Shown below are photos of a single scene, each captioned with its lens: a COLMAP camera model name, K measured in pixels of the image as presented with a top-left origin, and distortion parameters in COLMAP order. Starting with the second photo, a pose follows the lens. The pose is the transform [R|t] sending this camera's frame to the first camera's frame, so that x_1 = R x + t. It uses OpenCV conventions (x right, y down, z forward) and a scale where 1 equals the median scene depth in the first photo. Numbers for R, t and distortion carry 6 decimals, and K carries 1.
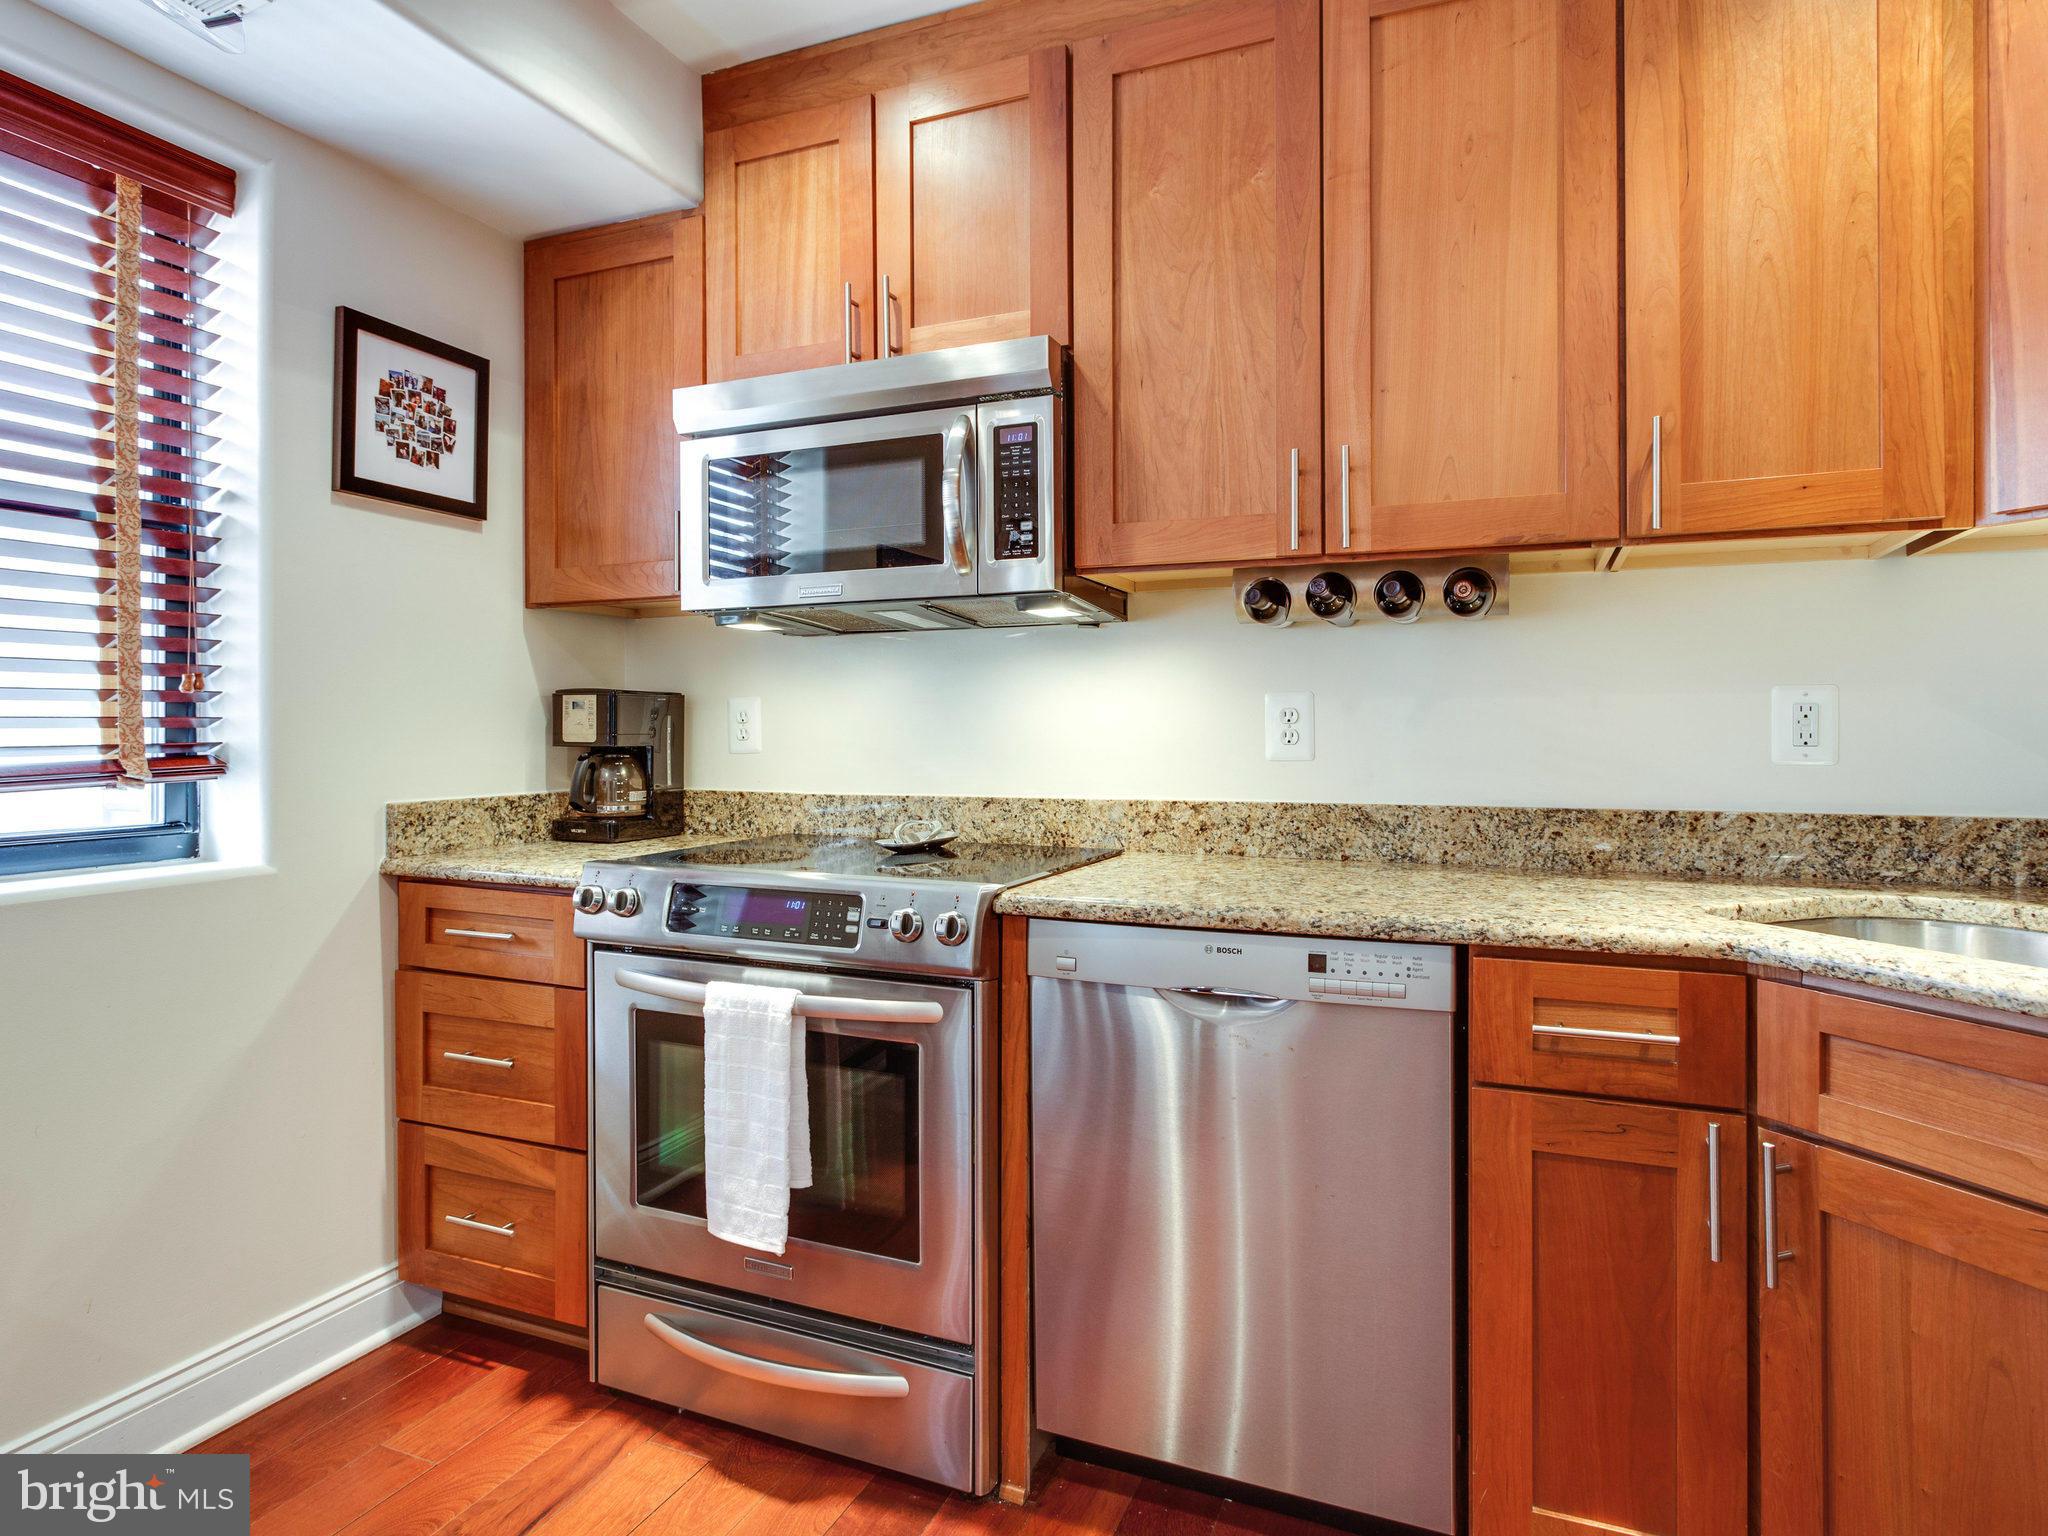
lens RADIAL K [[1205.3, 0, 983.6], [0, 1205.3, 731.5], [0, 0, 1]] dist [-0.014274, 0.008212]
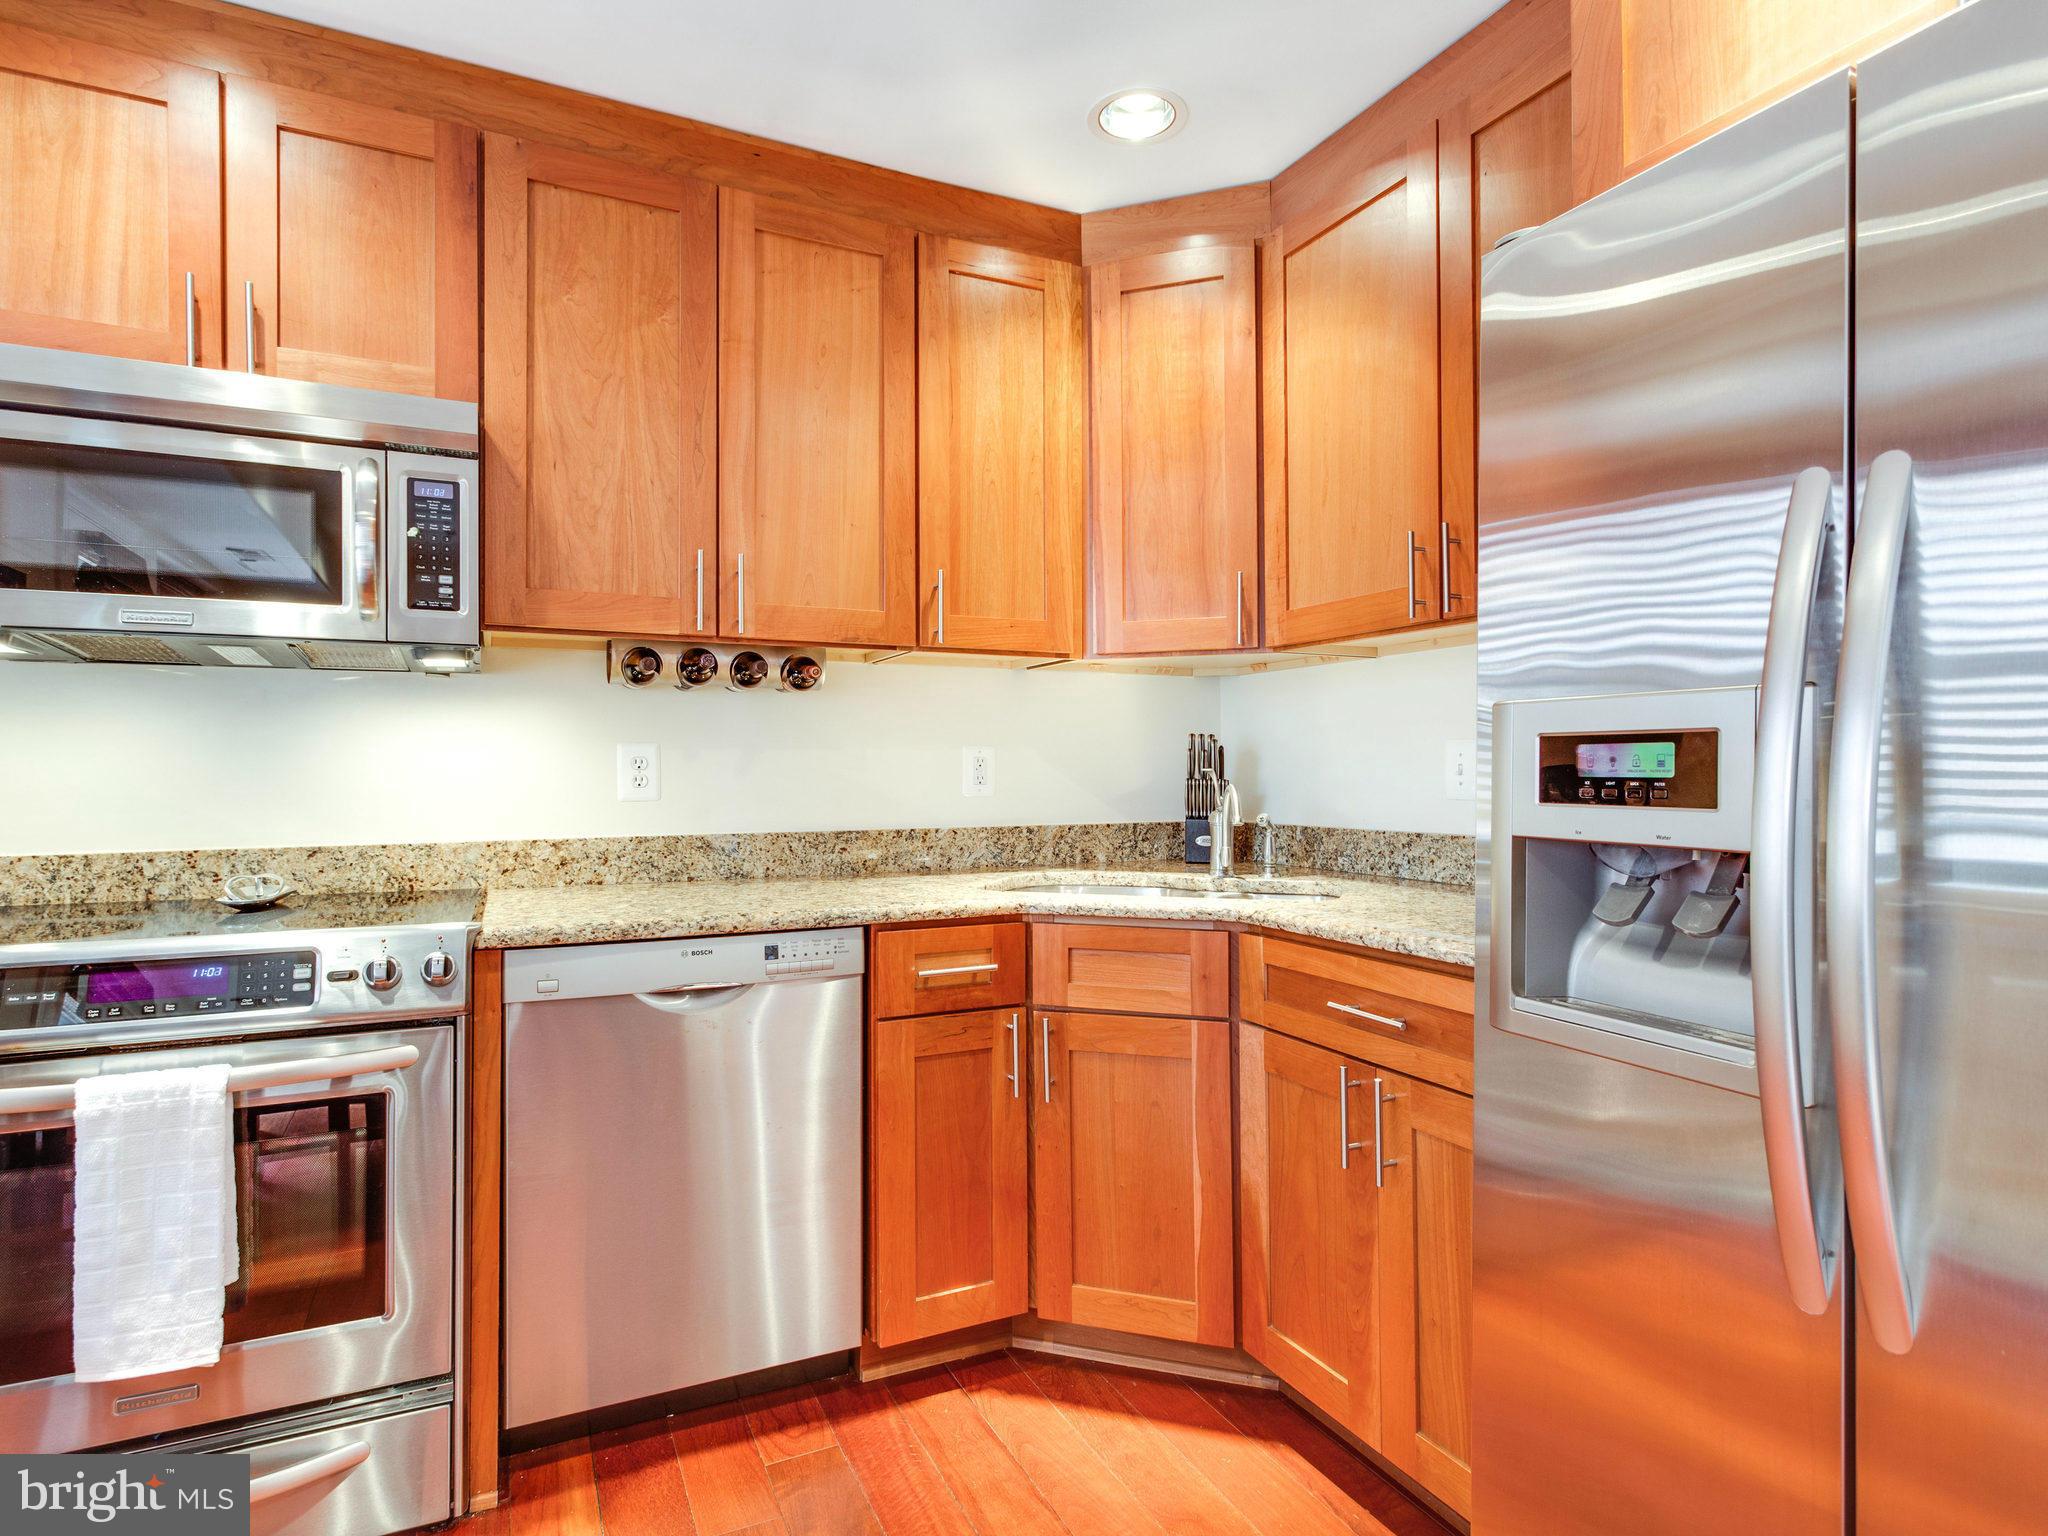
lens RADIAL K [[1109.4, 0, 1049.4], [0, 1109.4, 760.4], [0, 0, 1]] dist [0.004291, 0.000378]
pose [[0.641418, 0.007069, 0.767159, -0.380481], [0.003051, 0.999926, -0.011766, -0.001893], [-0.767185, 0.009888, 0.641349, -0.011824]]
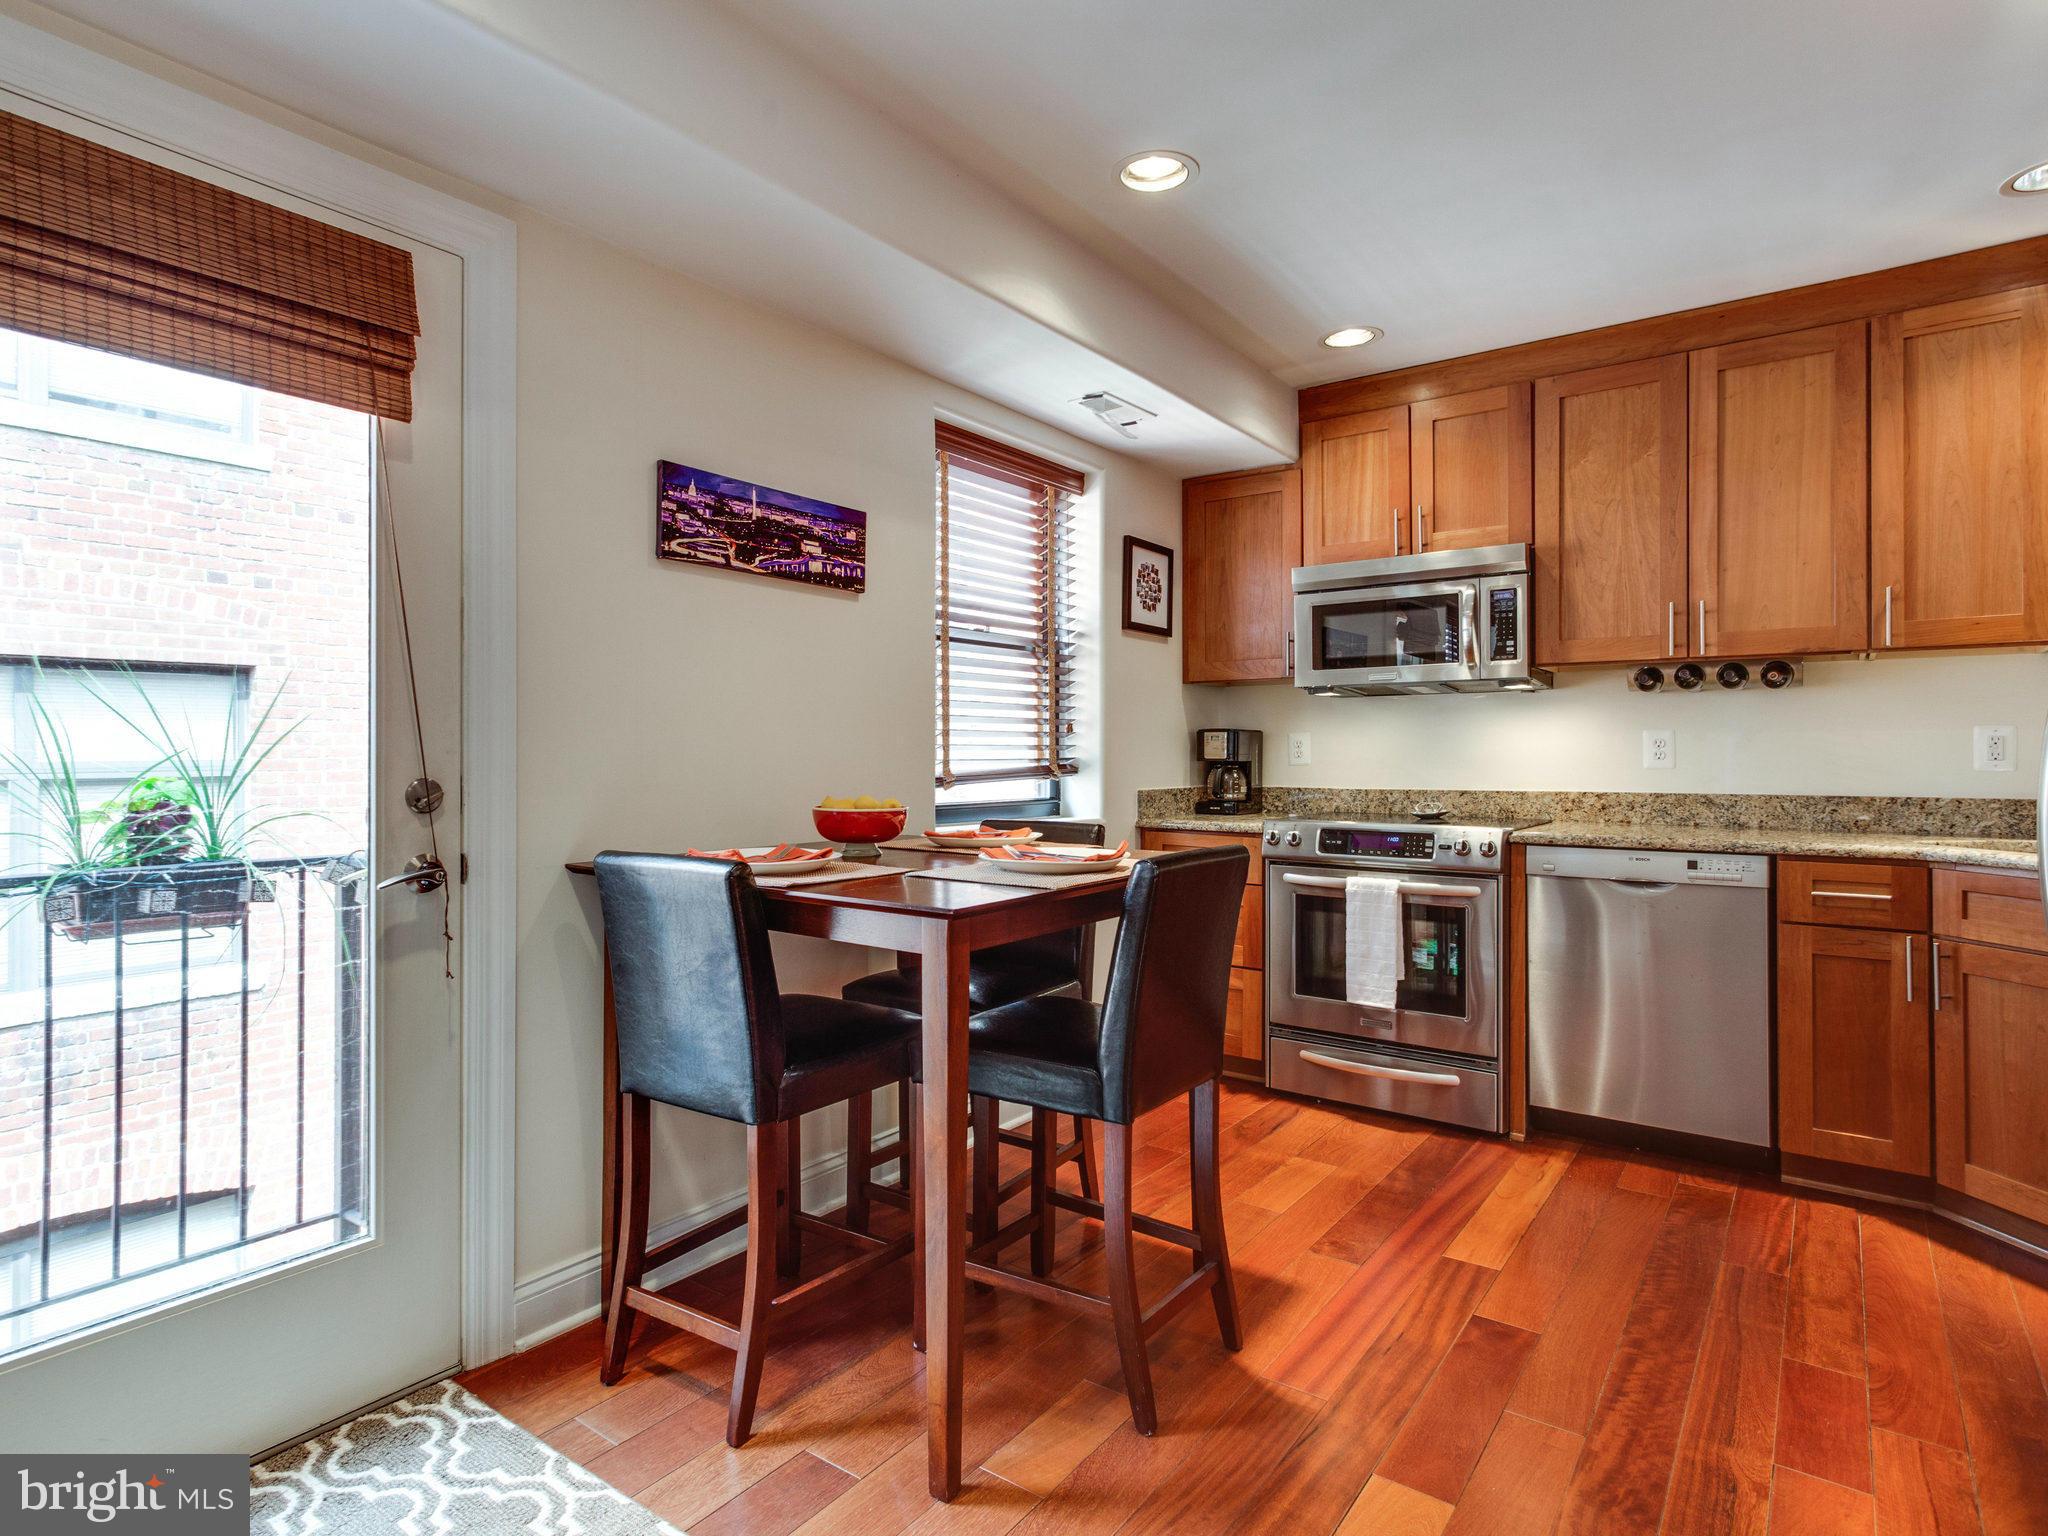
lens RADIAL K [[1109.4, 0, 1006.5], [0, 1109.4, 753.8], [0, 0, 1]] dist [0.004291, 0.000378]
pose [[0.975512, 0.000721, -0.219946, -0.365899], [-0.001314, 0.999996, -0.002548, 0.008555], [0.219943, 0.002775, 0.975509, -0.903649]]
